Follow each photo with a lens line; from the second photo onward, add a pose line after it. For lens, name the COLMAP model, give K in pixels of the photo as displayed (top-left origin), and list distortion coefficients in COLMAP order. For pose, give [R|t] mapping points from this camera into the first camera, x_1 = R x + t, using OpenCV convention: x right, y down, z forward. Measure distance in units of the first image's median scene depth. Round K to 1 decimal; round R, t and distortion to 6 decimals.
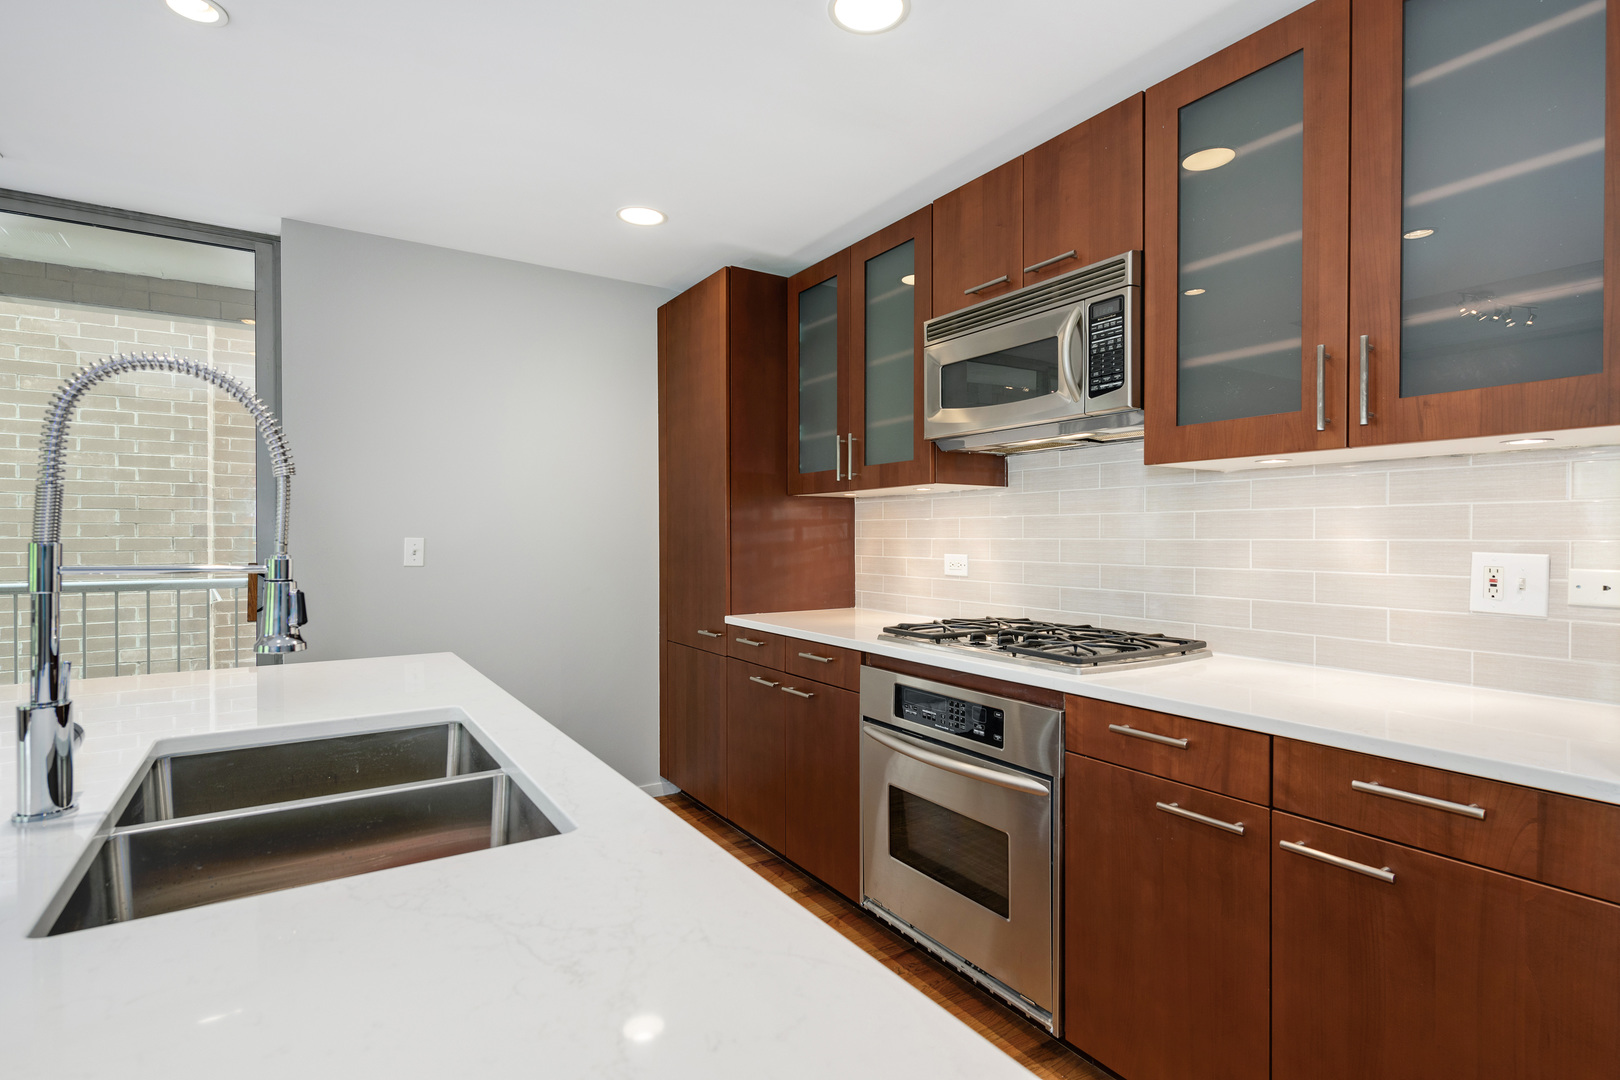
lens RADIAL K [[797.0, 0, 810.0], [0, 797.0, 540.0], [0, 0, 1]] dist [0.014759, 0.000009]
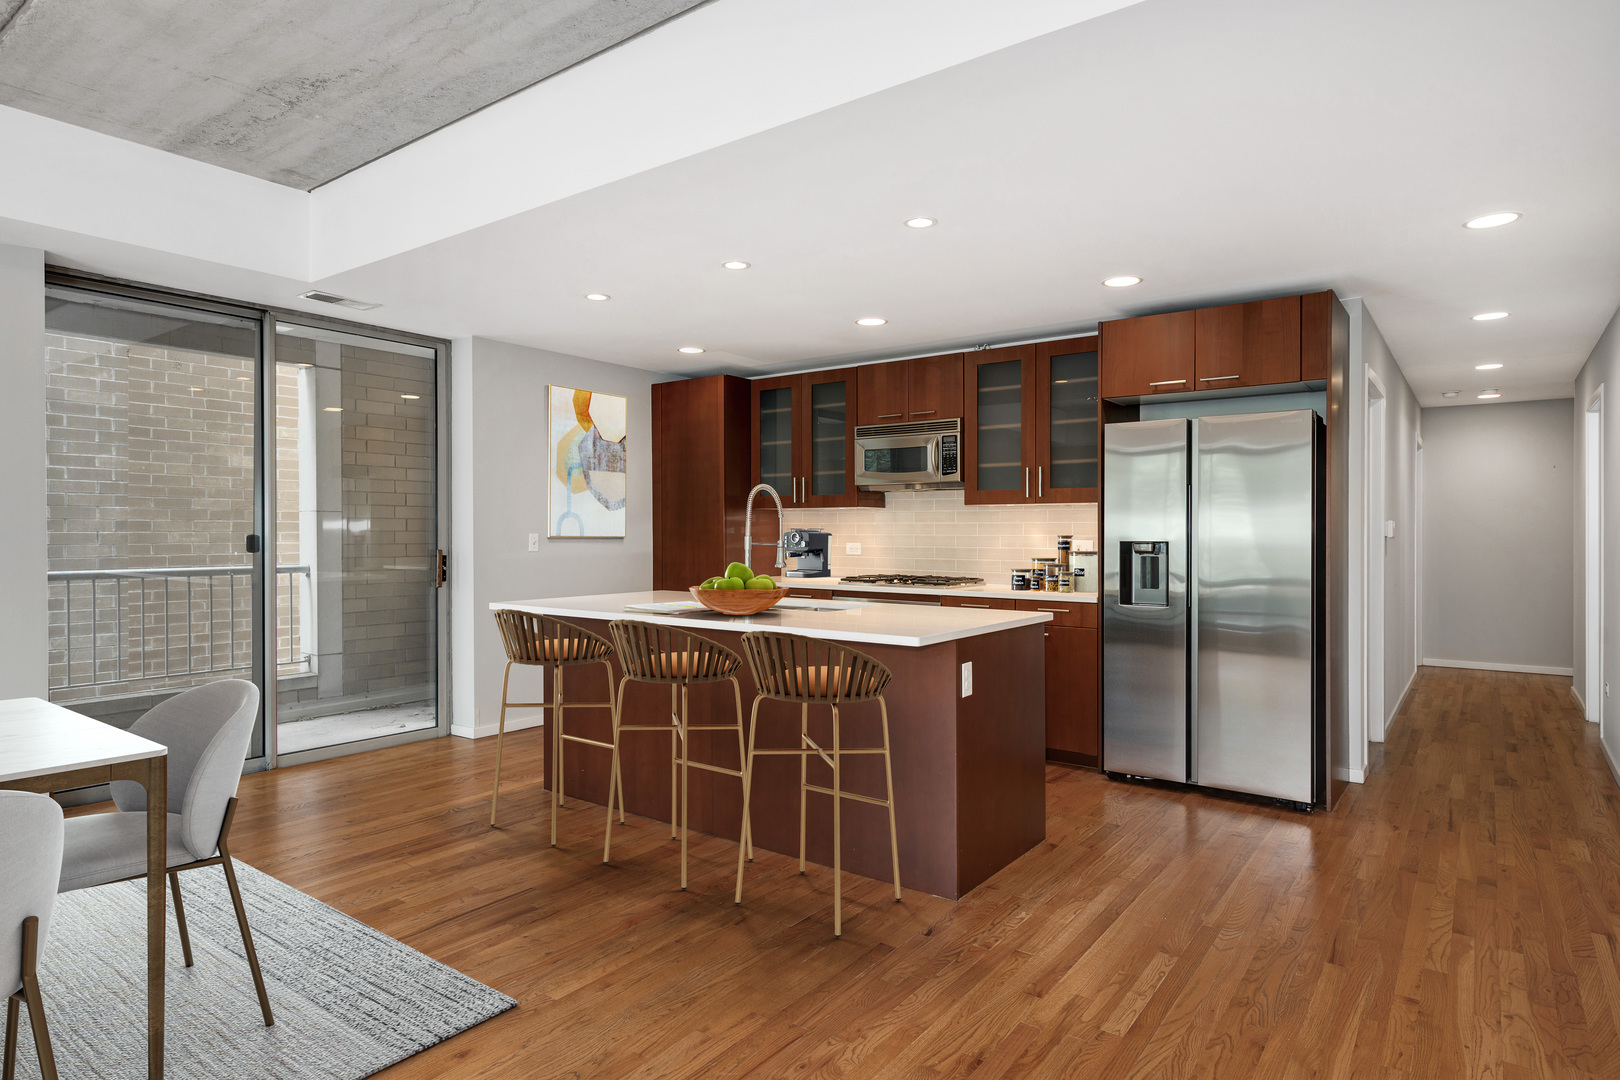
lens RADIAL K [[896.6, 0, 810.0], [0, 896.6, 540.0], [0, 0, 1]] dist [0.023276, -0.001264]
pose [[0.931374, 0.000280, 0.364065, -0.778618], [-0.001698, 0.999992, 0.003573, 0.003724], [-0.364061, -0.003946, 0.931367, -1.058202]]
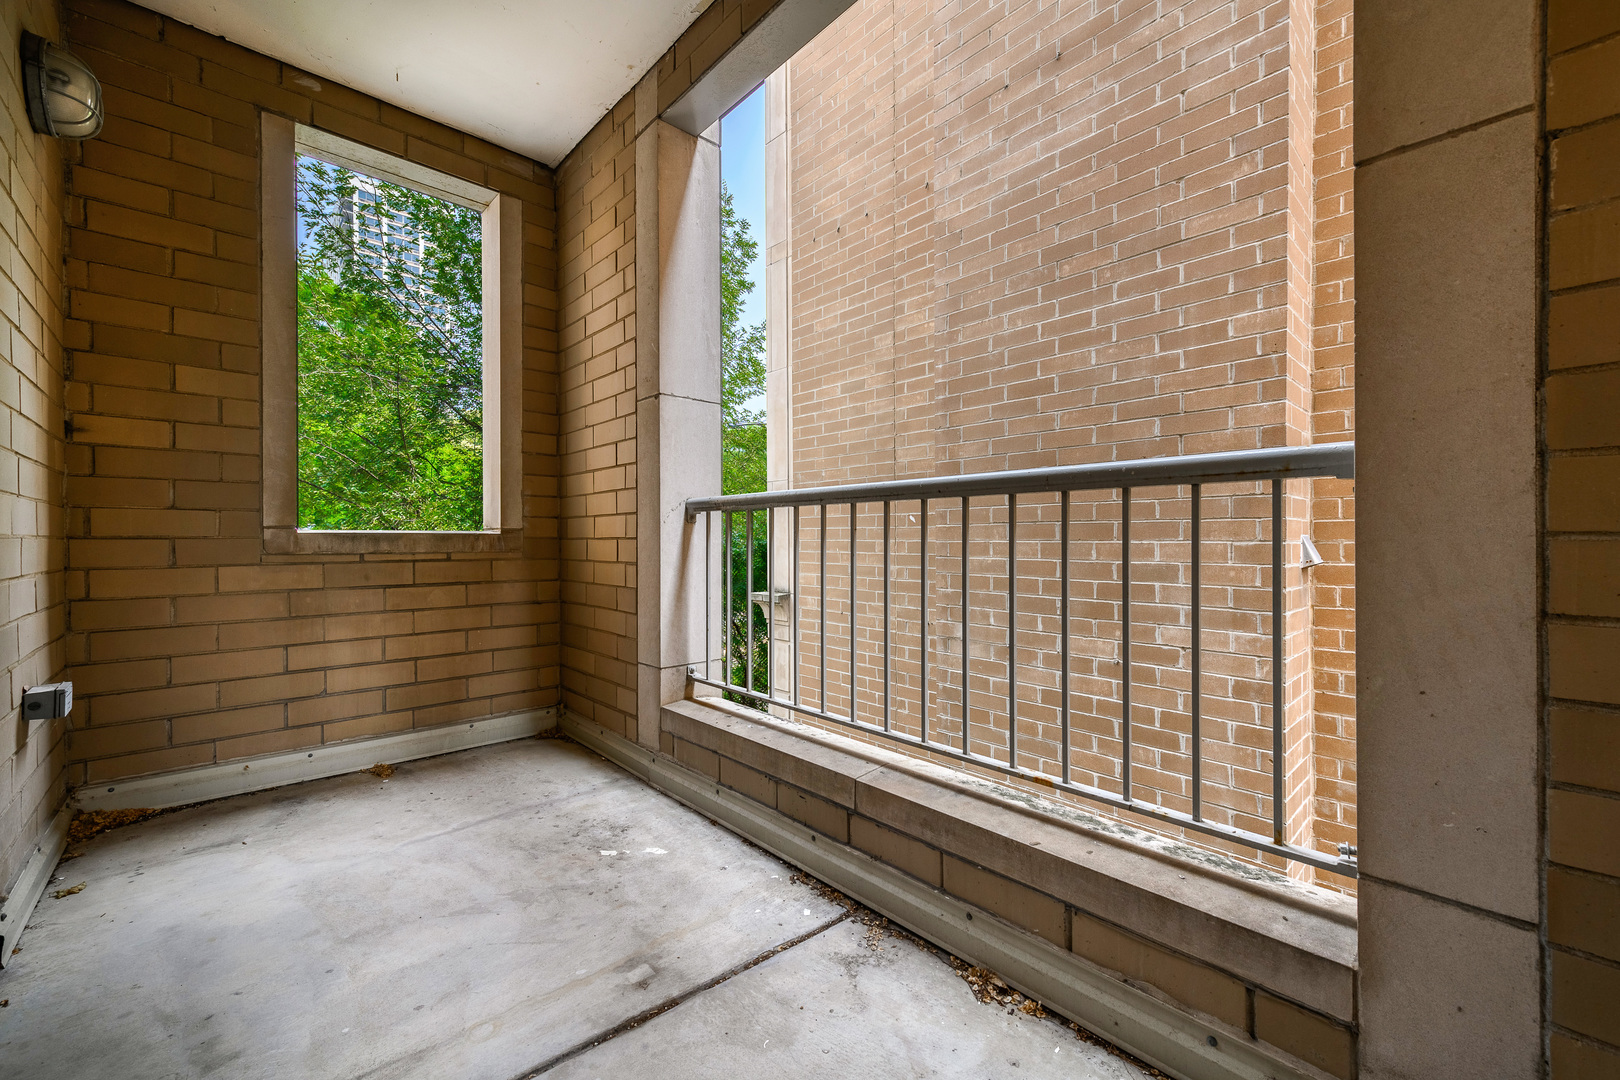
lens RADIAL K [[644.2, 0, 815.0], [0, 644.2, 545.0], [0, 0, 1]] dist [0.002828, -0.000157]
pose [[0.187624, 0.009238, -0.982198, -0.828193], [0.004877, 0.999935, 0.010336, 0.135145], [0.982229, -0.006729, 0.187566, 1.335487]]
